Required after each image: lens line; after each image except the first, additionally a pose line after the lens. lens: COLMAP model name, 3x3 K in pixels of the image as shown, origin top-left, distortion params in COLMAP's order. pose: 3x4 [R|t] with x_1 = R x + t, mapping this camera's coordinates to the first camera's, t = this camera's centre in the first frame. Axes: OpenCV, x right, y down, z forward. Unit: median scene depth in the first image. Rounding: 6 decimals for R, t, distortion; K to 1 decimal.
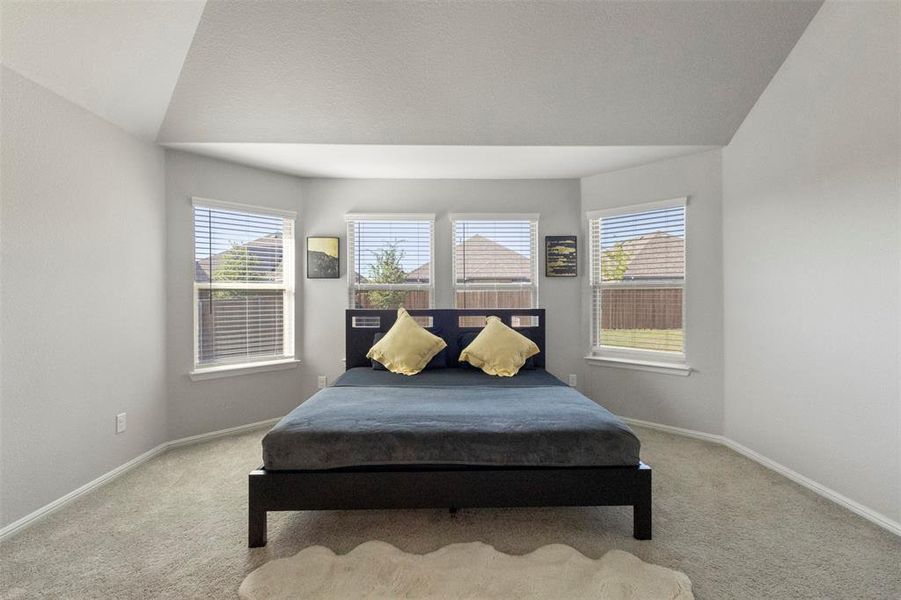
lens RADIAL K [[417.0, 0, 451.1], [0, 417.0, 297.2], [0, 0, 1]] dist [0.002256, -0.000498]
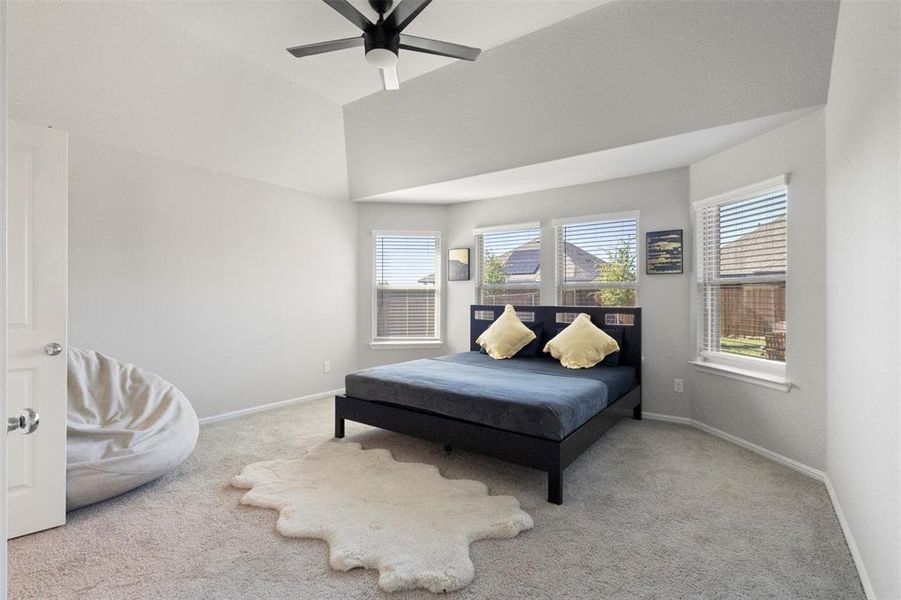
lens RADIAL K [[417.0, 0, 446.8], [0, 417.0, 298.1], [0, 0, 1]] dist [0.002256, -0.000498]
pose [[0.790546, 0.006639, -0.612367, 0.475239], [-0.004820, 0.999978, 0.004619, 0.003336], [0.612384, -0.000700, 0.790560, -0.049895]]
